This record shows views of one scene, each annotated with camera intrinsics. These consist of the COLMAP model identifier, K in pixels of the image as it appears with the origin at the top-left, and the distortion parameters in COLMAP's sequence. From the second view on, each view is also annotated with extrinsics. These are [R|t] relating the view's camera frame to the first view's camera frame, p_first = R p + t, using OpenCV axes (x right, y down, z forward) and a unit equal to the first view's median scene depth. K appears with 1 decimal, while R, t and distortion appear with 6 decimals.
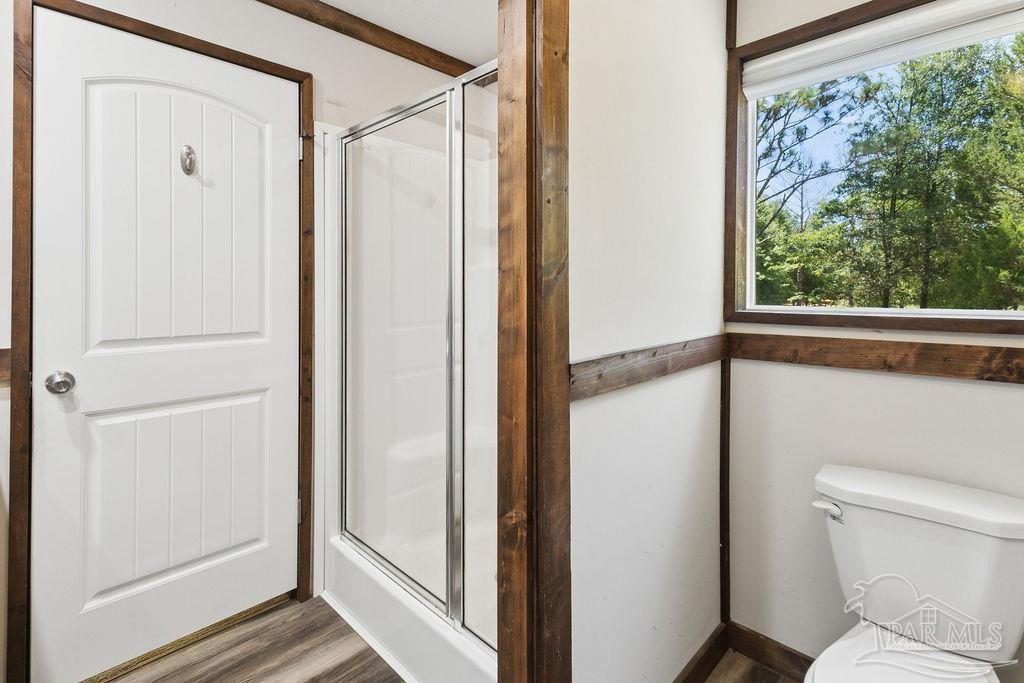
lens RADIAL K [[489.6, 0, 512.2], [0, 489.6, 288.2], [0, 0, 1]] dist [0.016020, -0.000328]
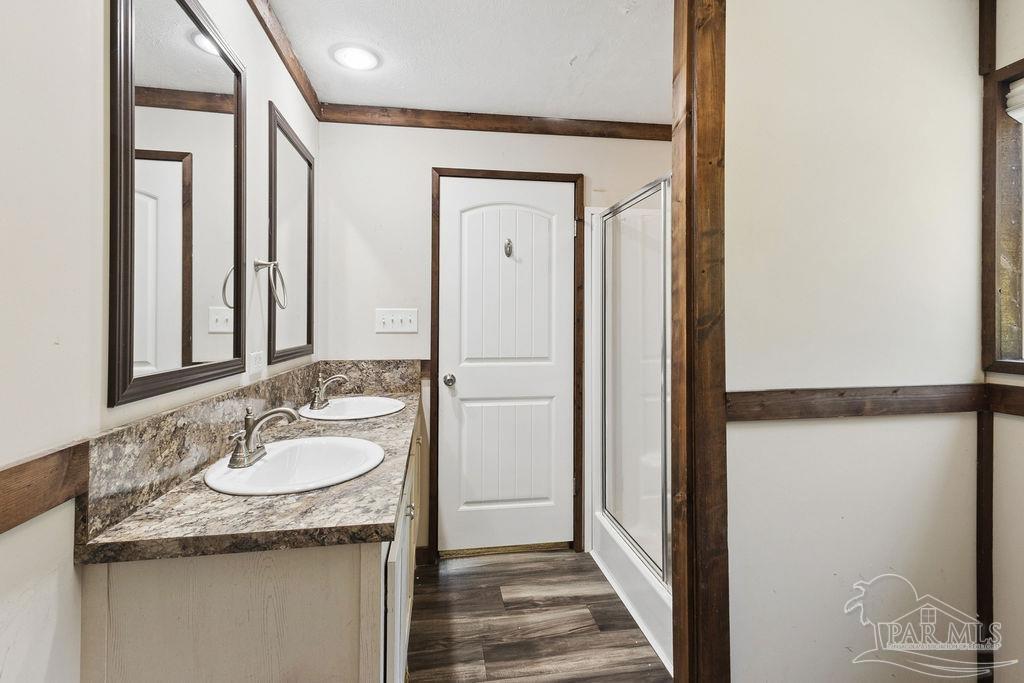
lens RADIAL K [[476.7, 0, 511.1], [0, 476.7, 320.7], [0, 0, 1]] dist [0.000628, -0.000114]
pose [[0.809828, 0.003577, -0.586656, 0.248020], [-0.004810, 0.999988, -0.000543, -0.020900], [0.586647, 0.003262, 0.809836, -0.235550]]
